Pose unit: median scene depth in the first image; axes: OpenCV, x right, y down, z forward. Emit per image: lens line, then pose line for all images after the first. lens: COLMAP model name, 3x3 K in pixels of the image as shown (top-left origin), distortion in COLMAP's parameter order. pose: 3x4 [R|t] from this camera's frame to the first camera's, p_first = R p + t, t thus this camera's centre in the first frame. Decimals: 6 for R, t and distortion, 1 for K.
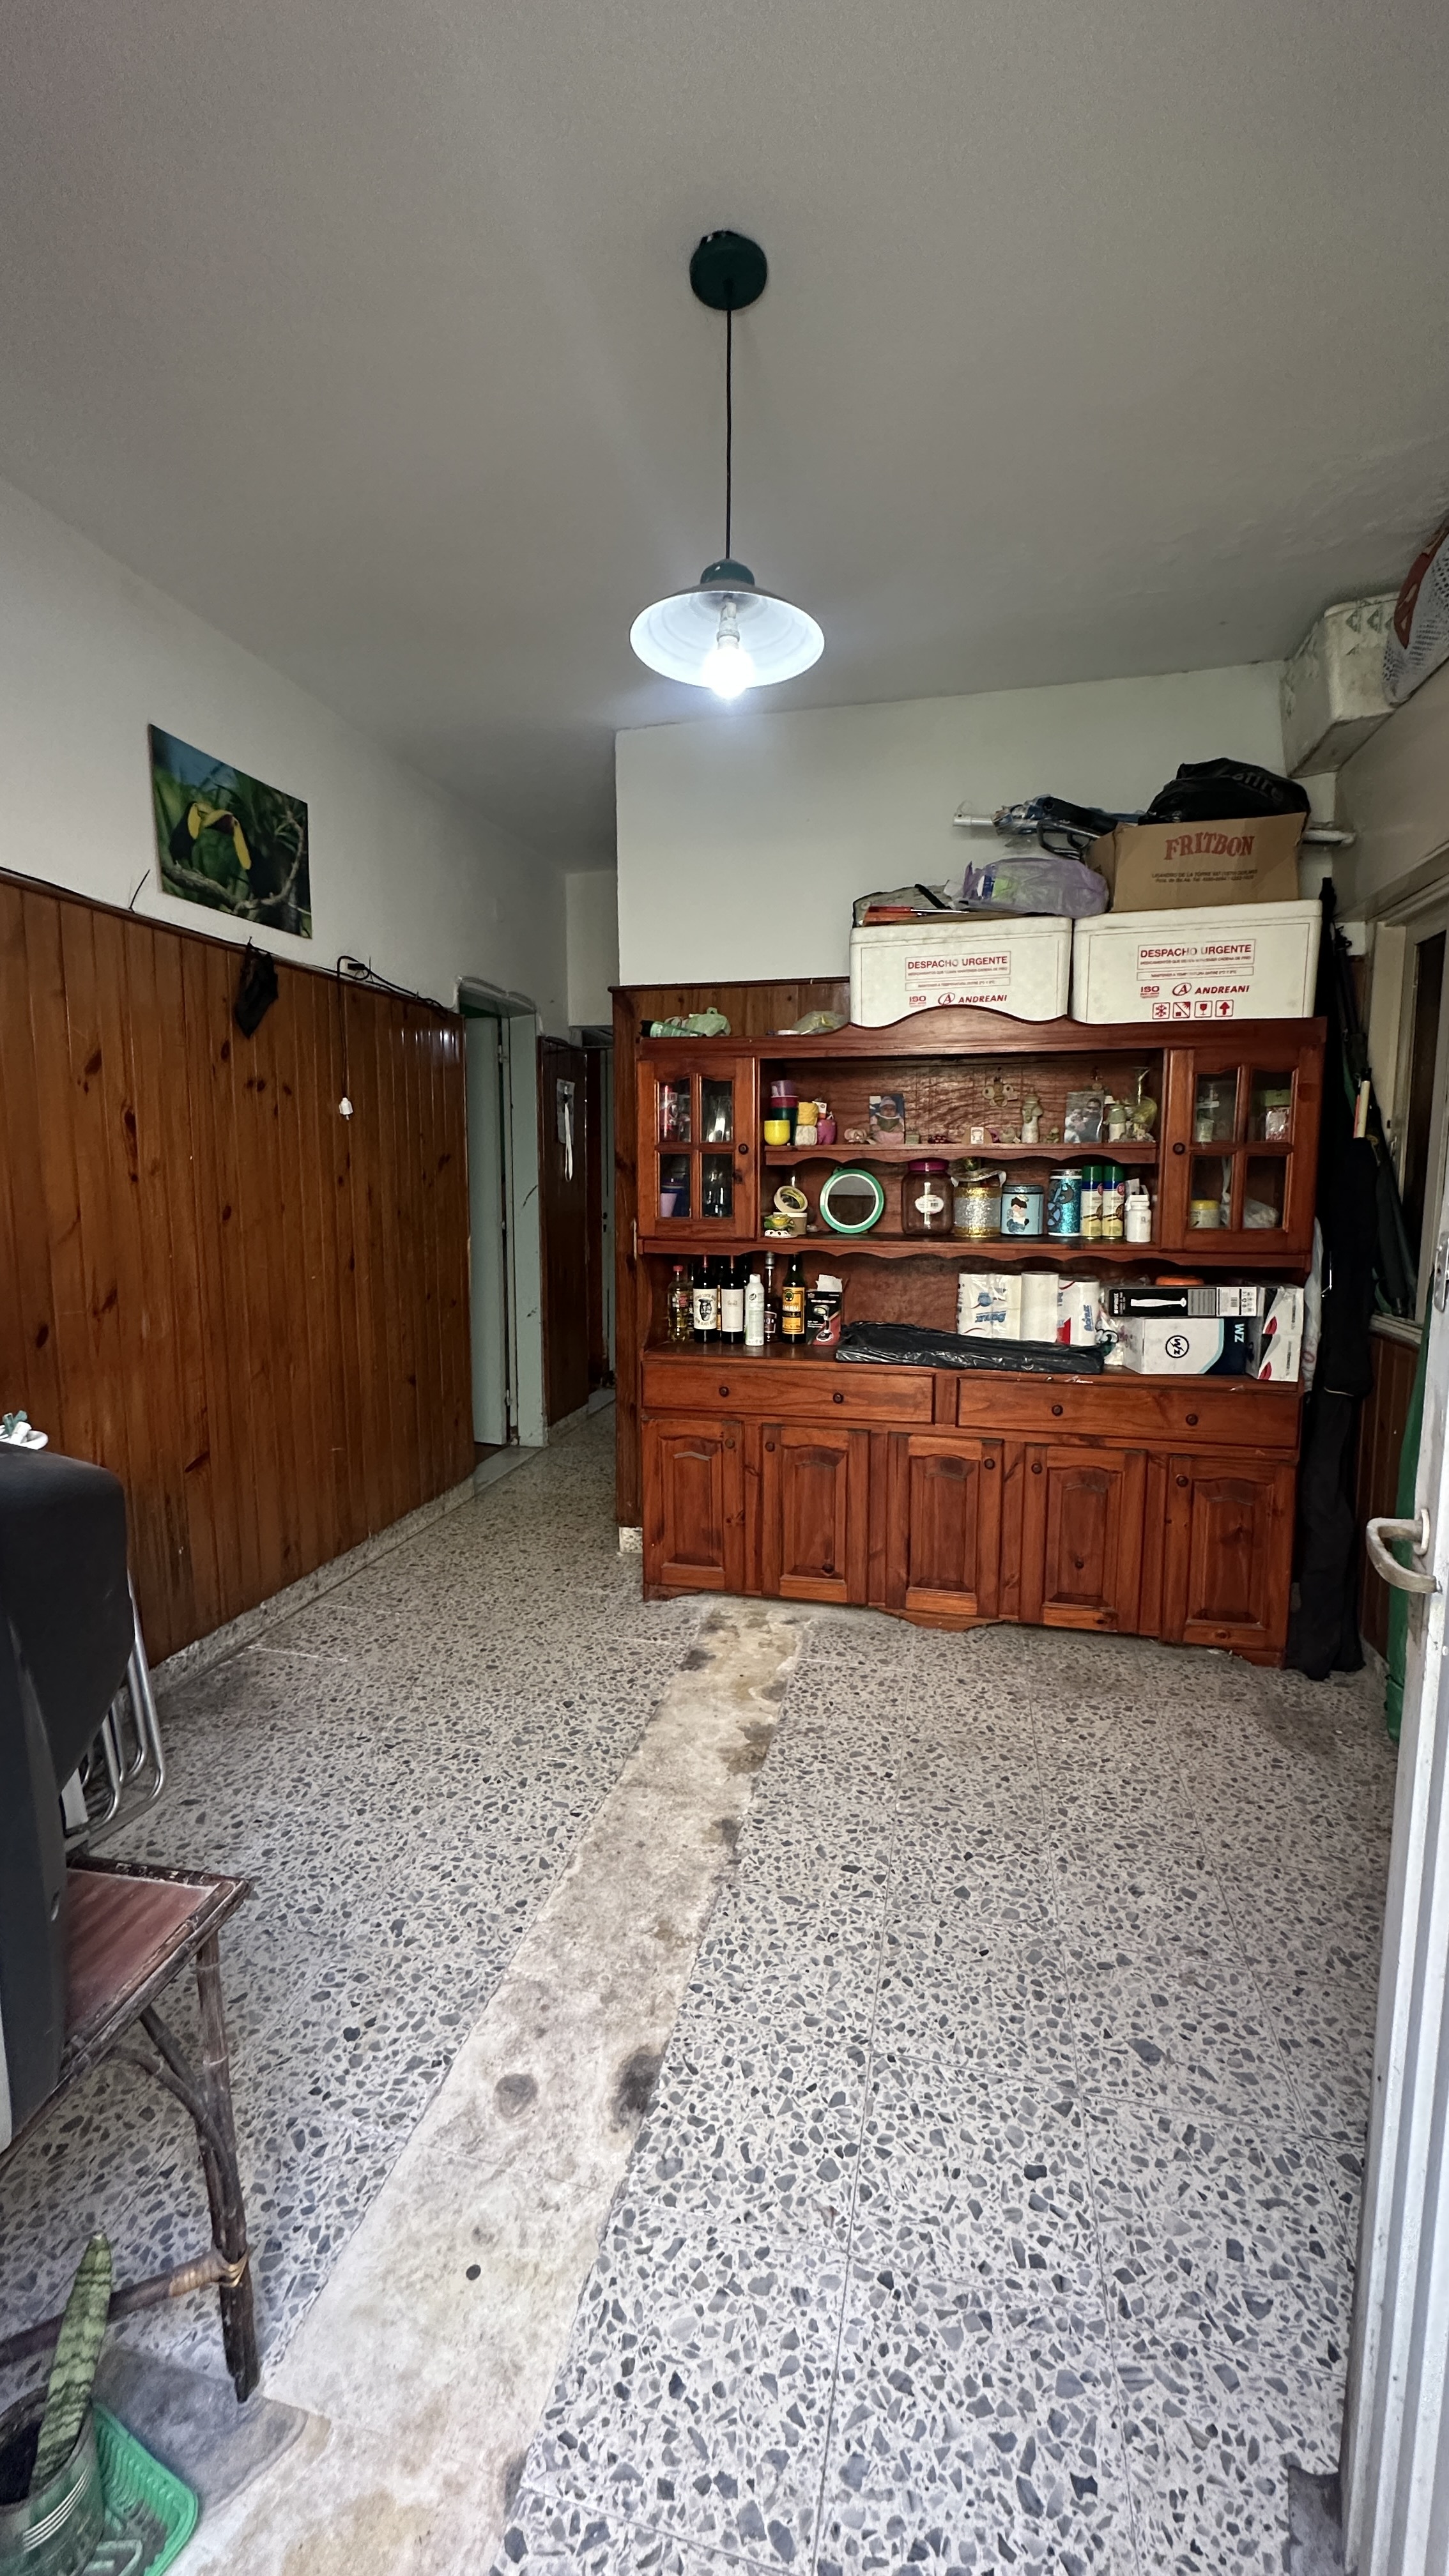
lens RADIAL K [[1023.8, 0, 725.4], [0, 1023.8, 1285.6], [0, 0, 1]] dist [-0.007168, 0.001492]
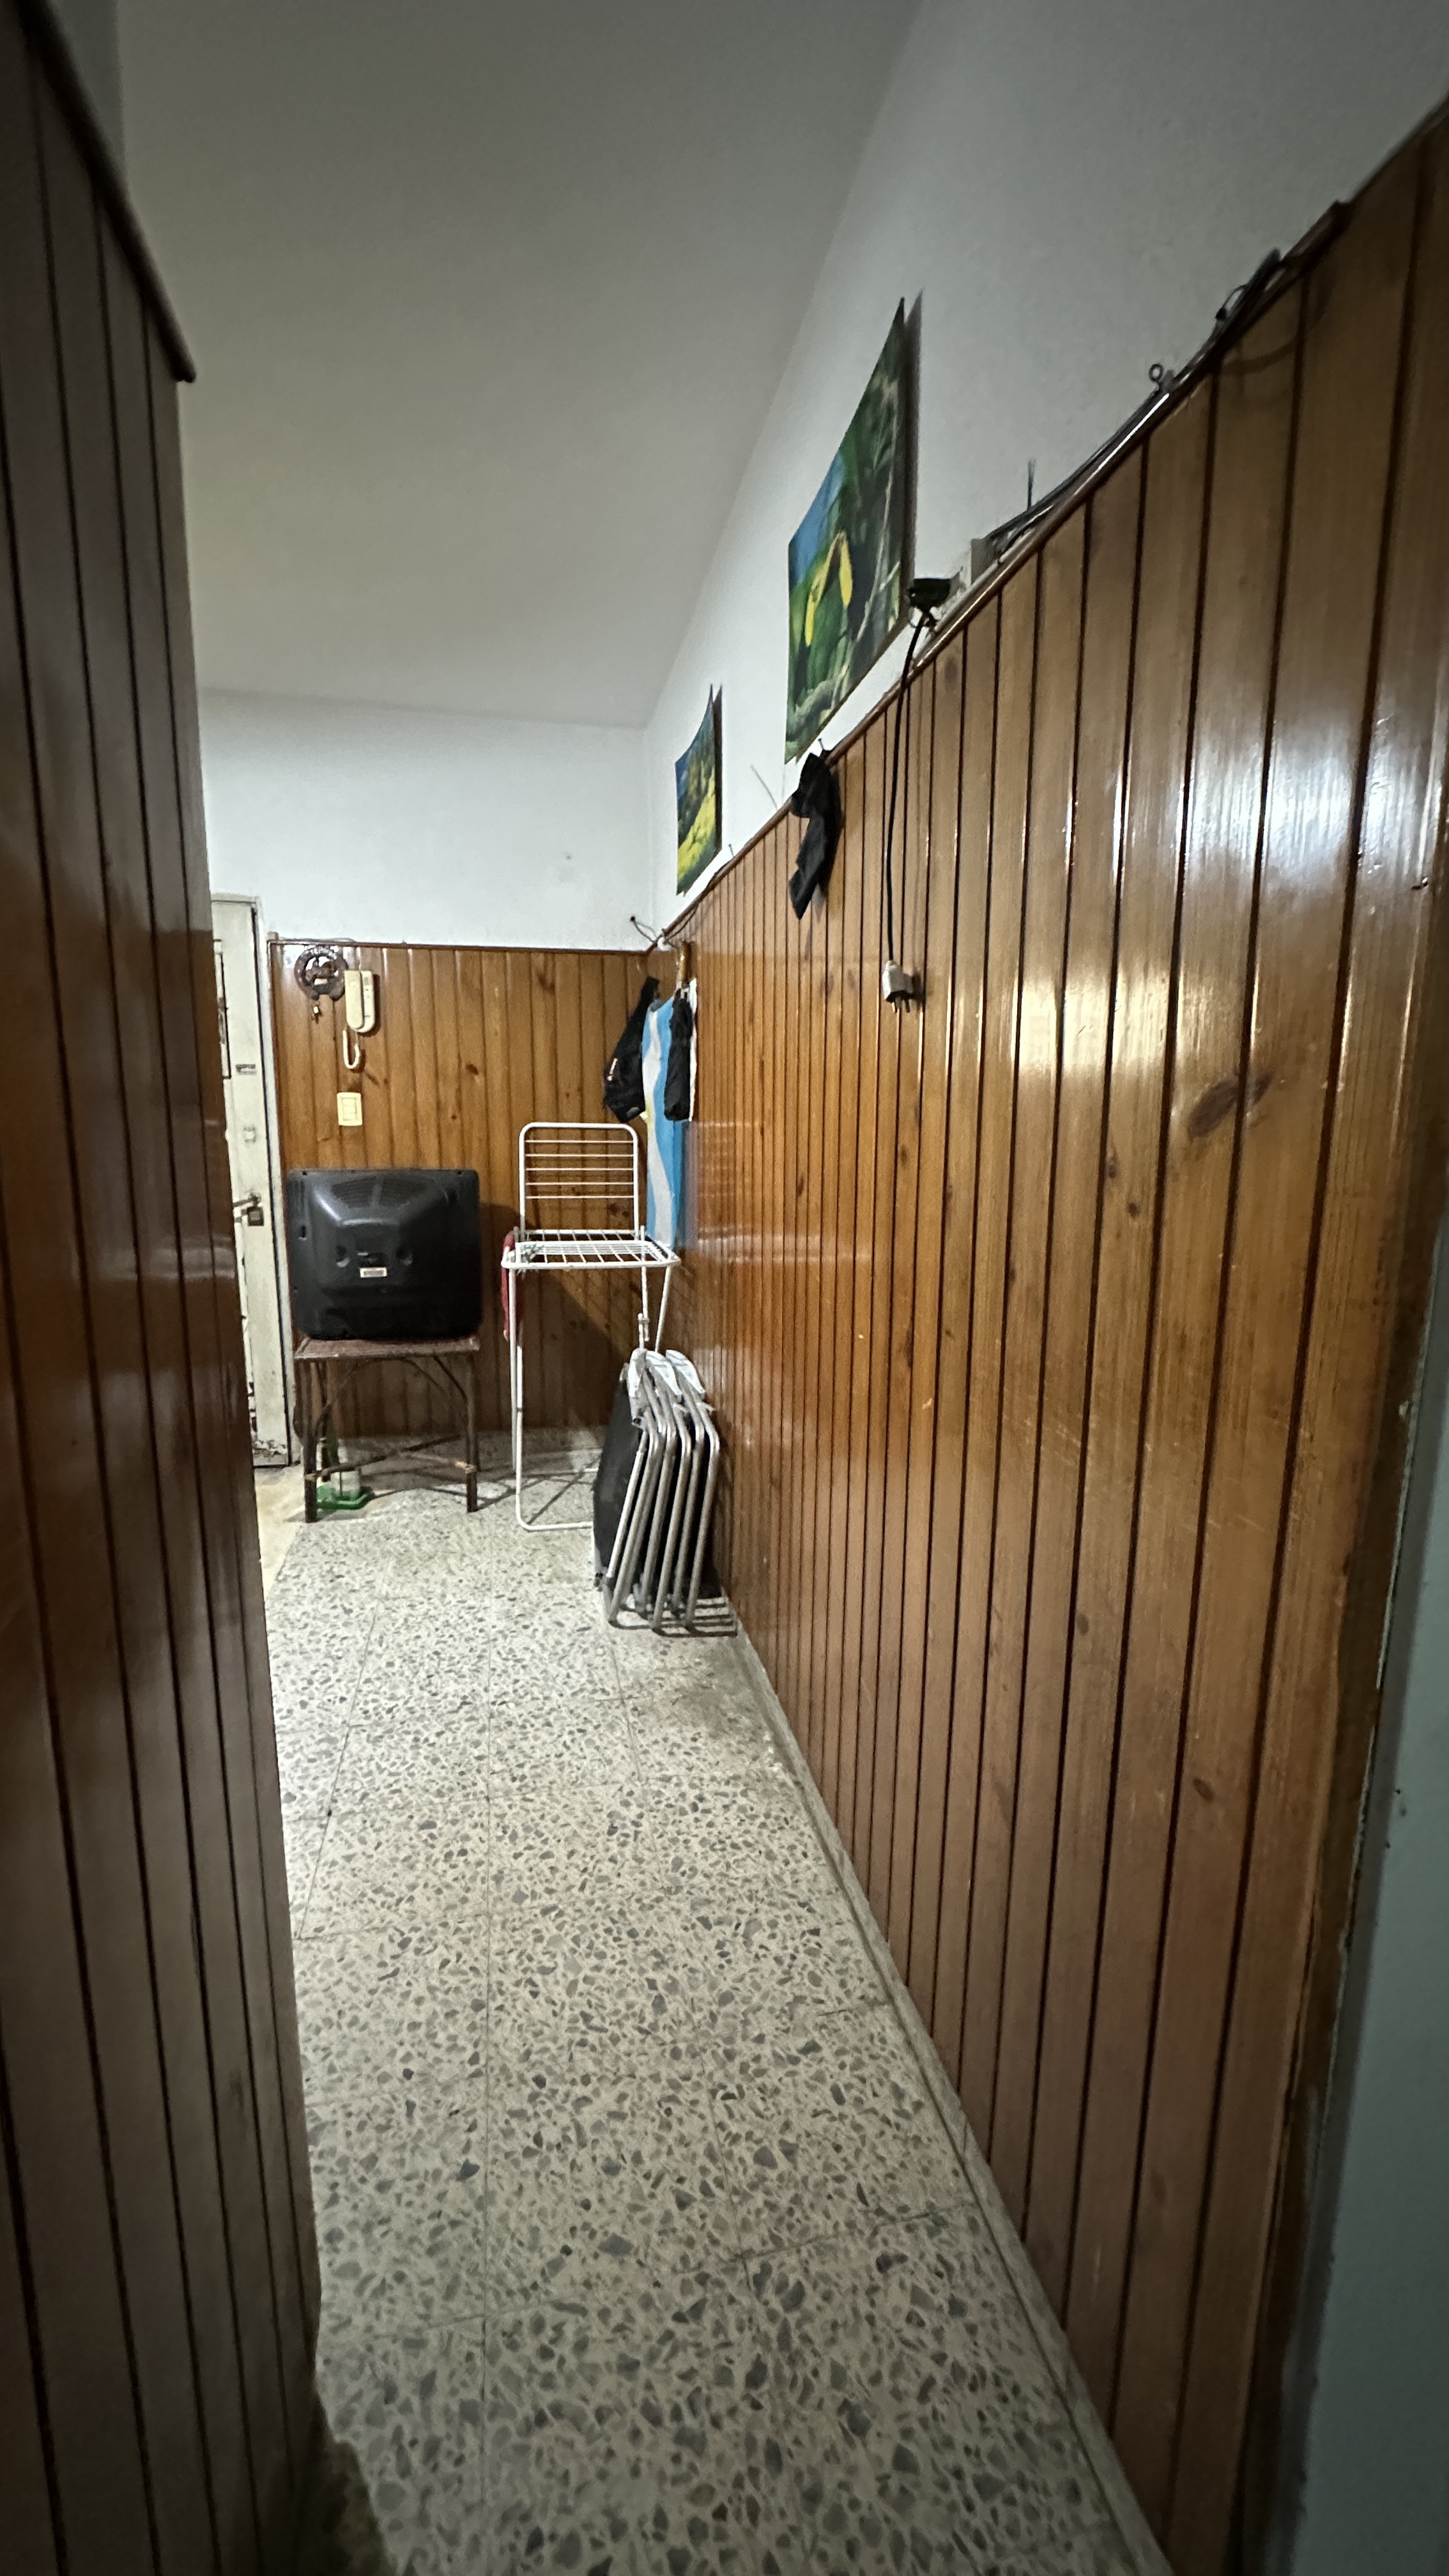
lens RADIAL K [[1023.8, 0, 725.4], [0, 1023.8, 1285.6], [0, 0, 1]] dist [-0.007168, 0.001492]
pose [[-0.902096, 0.063165, -0.426887, -0.229053], [-0.060305, 0.961070, 0.269643, -0.324842], [0.427300, 0.268987, -0.863169, 2.699388]]
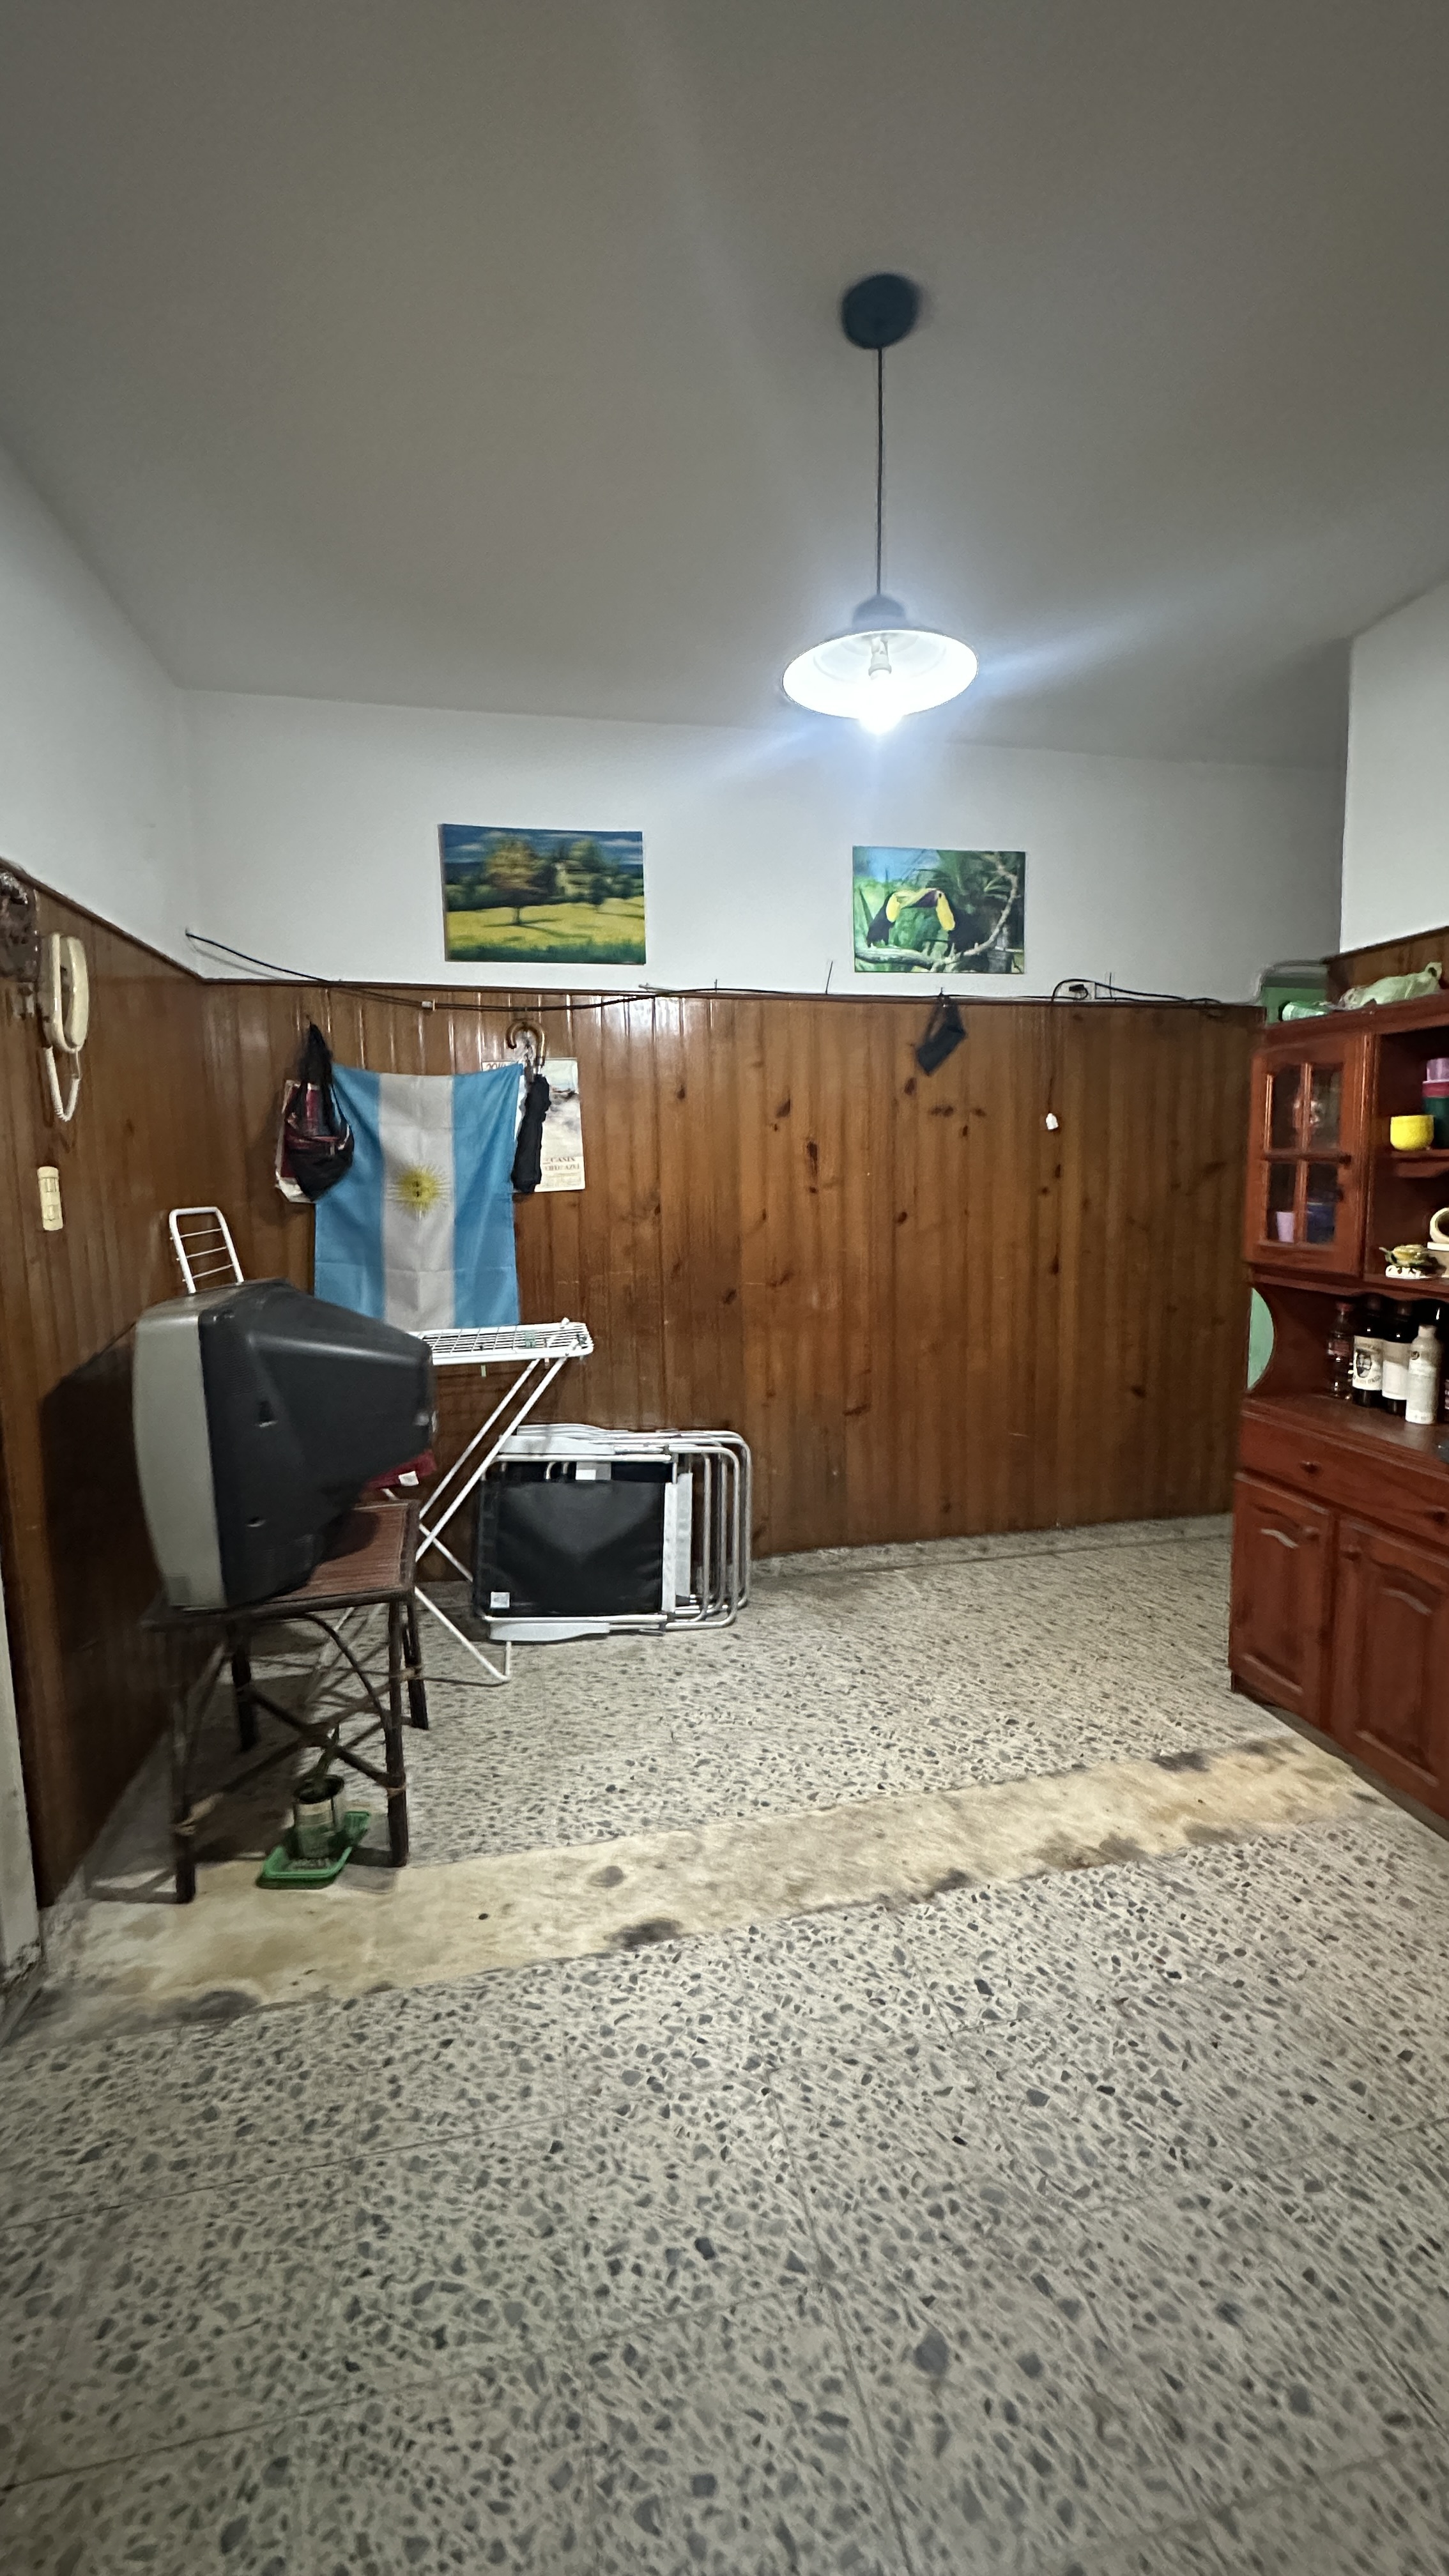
lens RADIAL K [[1023.8, 0, 725.4], [0, 1023.8, 1285.6], [0, 0, 1]] dist [-0.007168, 0.001492]
pose [[0.430040, 0.094249, -0.897877, 0.910738], [-0.088427, 0.994151, 0.062003, -0.079743], [0.898469, 0.052733, 0.435859, 0.458779]]
